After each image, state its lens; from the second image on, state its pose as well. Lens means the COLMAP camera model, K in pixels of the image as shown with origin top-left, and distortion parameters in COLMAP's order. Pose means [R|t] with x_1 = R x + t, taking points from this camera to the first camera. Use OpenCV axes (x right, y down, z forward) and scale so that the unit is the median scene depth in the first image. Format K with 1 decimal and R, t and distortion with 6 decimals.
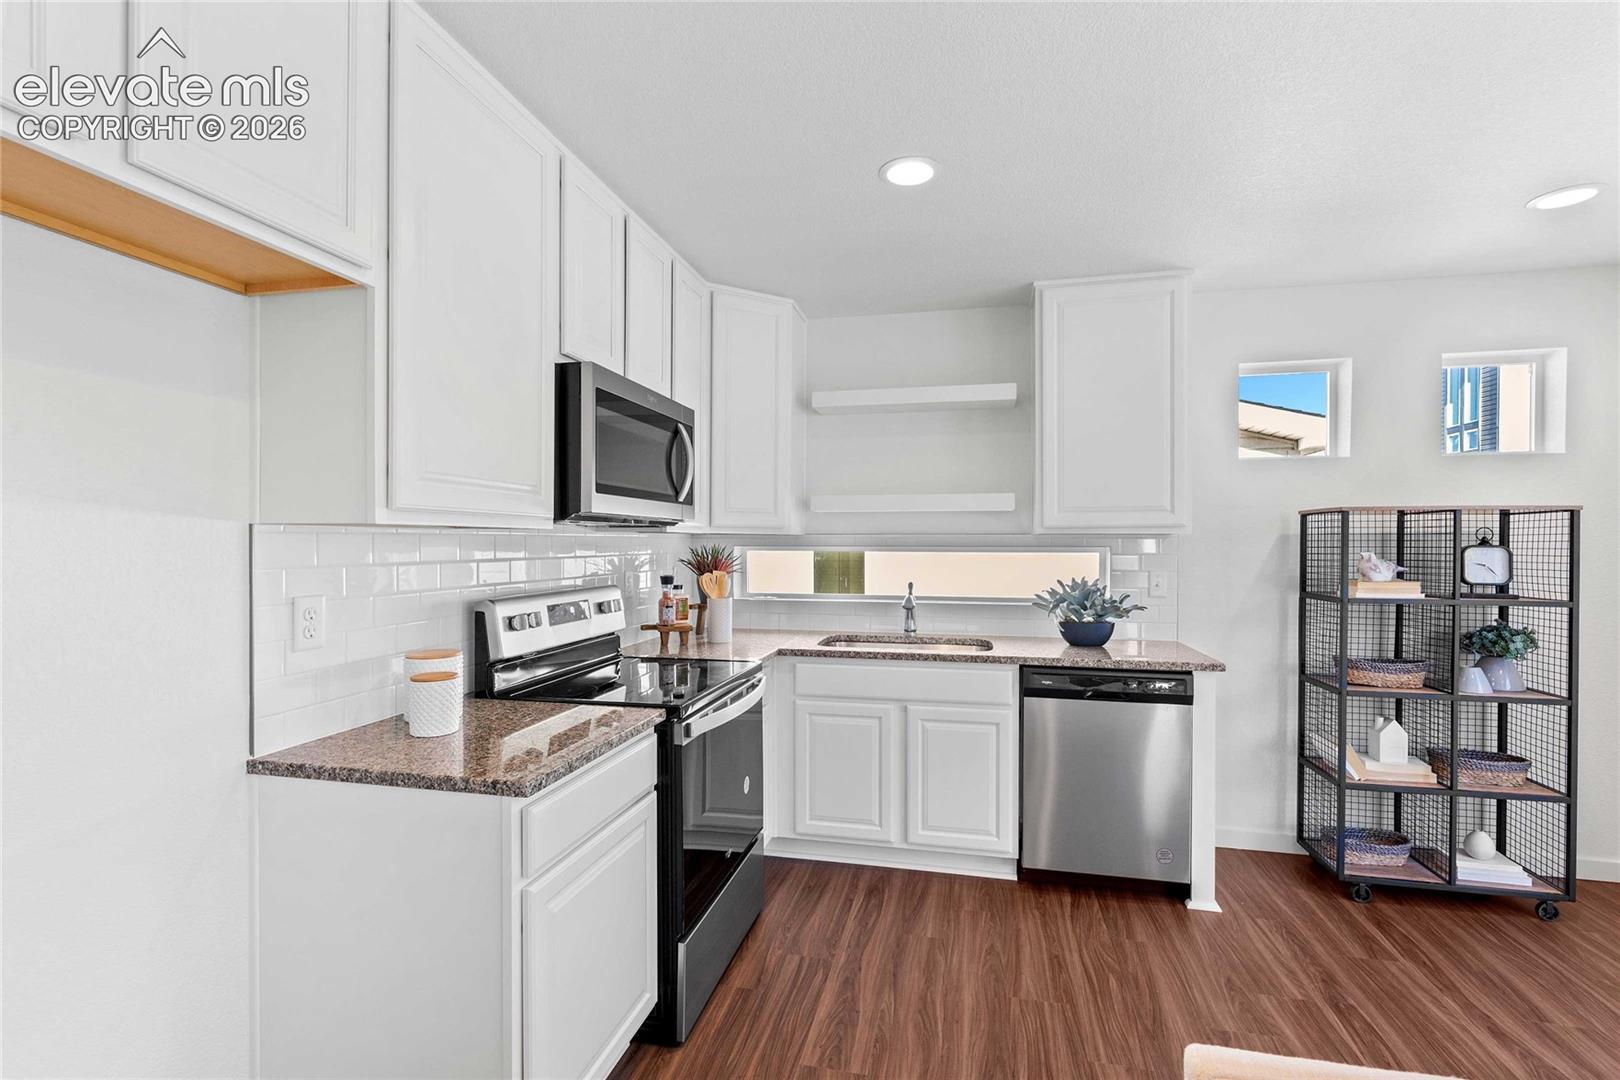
lens RADIAL K [[742.0, 0, 806.1], [0, 742.0, 543.4], [0, 0, 1]] dist [0.006736, -0.001142]
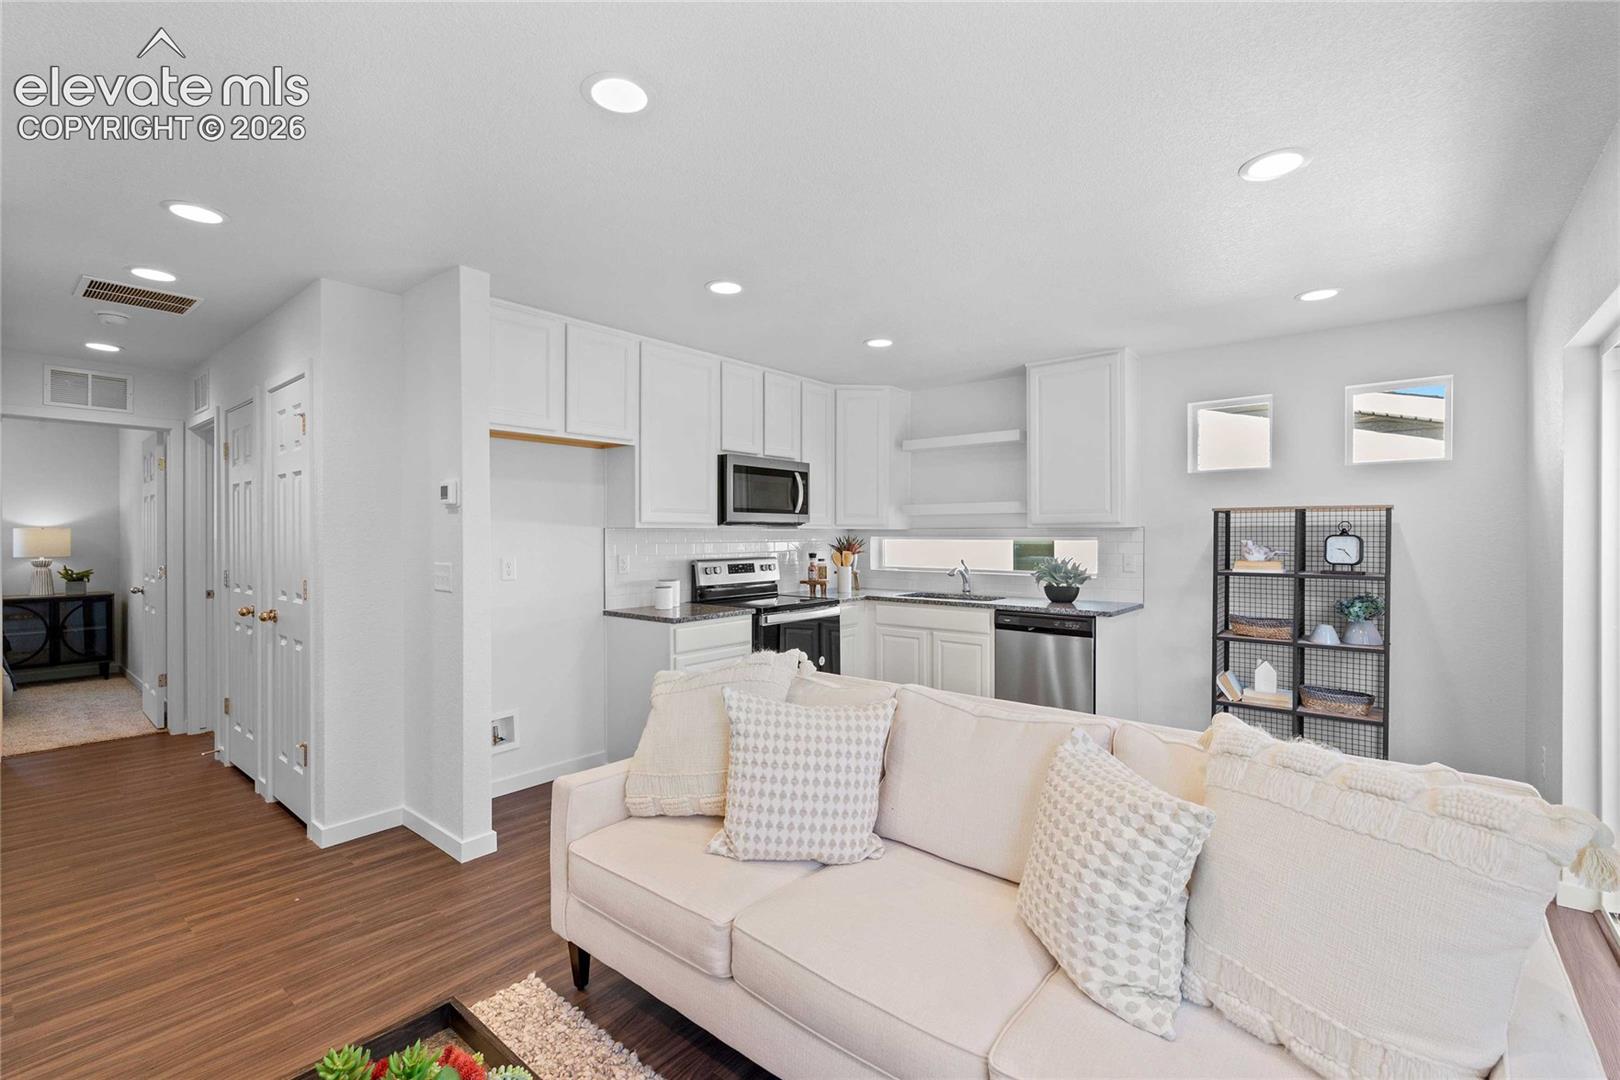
lens RADIAL K [[719.2, 0, 805.6], [0, 719.2, 532.6], [0, 0, 1]] dist [0.002208, -0.000461]
pose [[0.889047, -0.003529, -0.457803, 0.636976], [0.001759, 0.999989, -0.004293, 0.002429], [0.457813, 0.003012, 0.889043, -0.580889]]
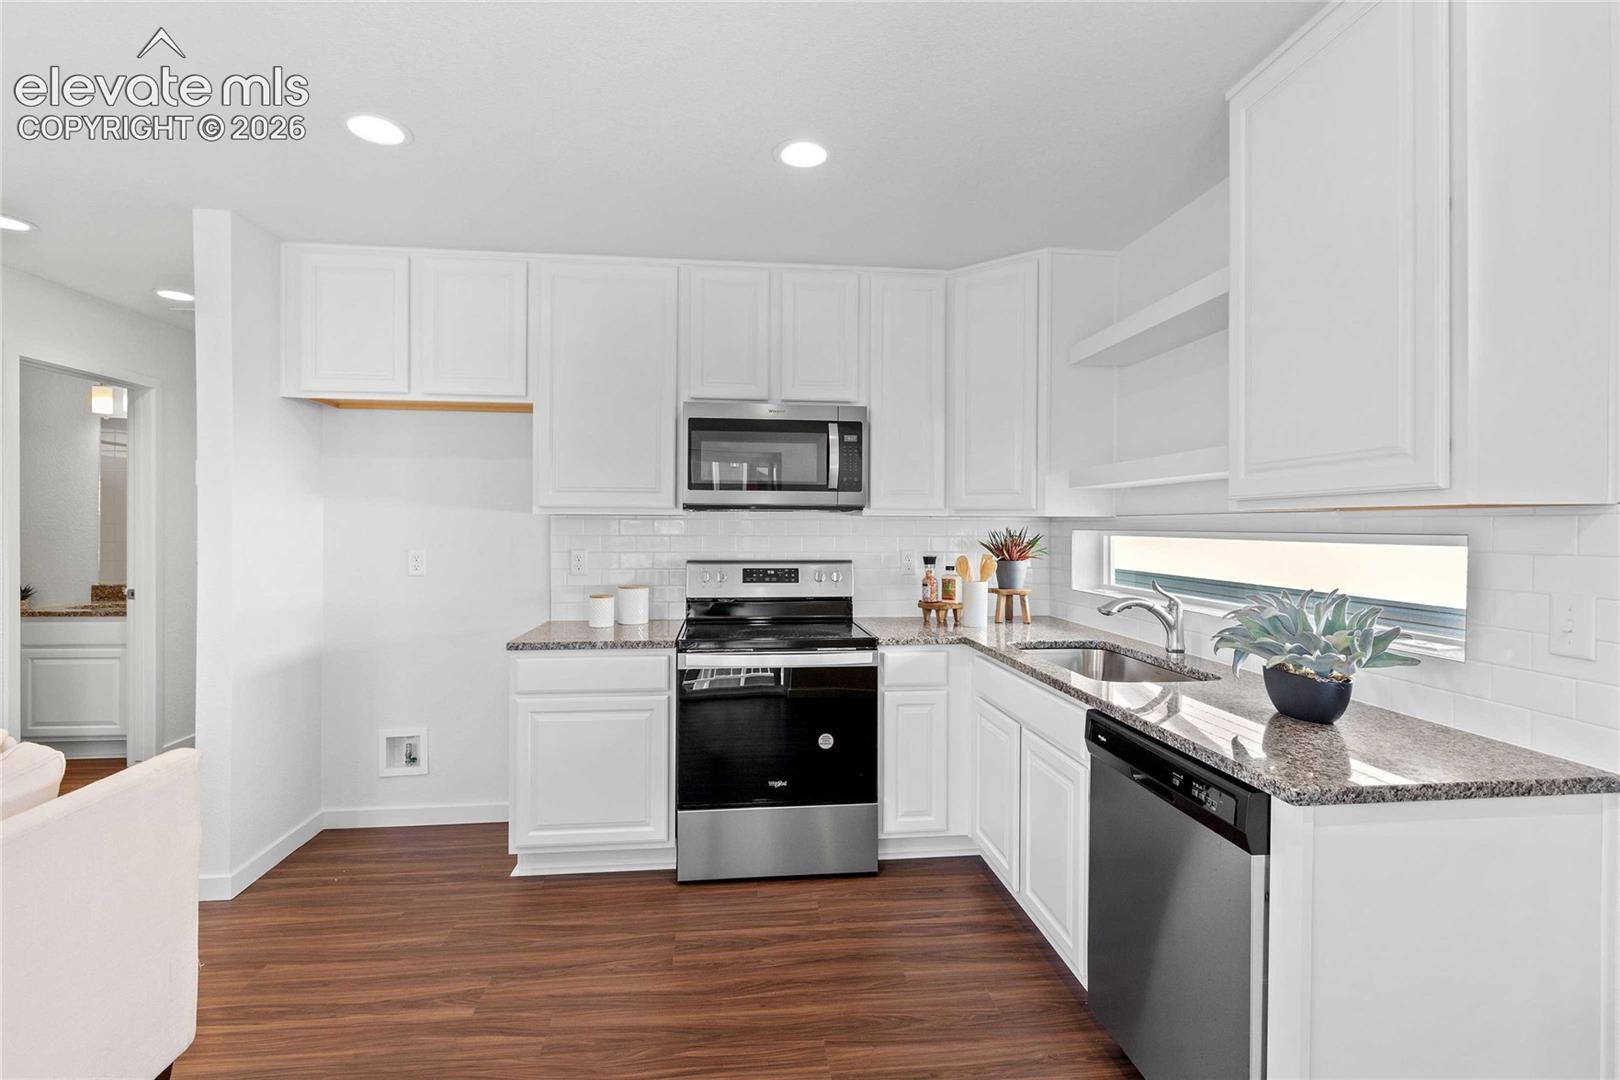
lens RADIAL K [[742.0, 0, 802.5], [0, 742.0, 523.7], [0, 0, 1]] dist [0.006736, -0.001142]
pose [[0.323432, 0.000079, -0.946251, 0.840195], [-0.006038, 0.999980, -0.001980, 0.000086], [0.946232, 0.006354, 0.323426, 0.524131]]
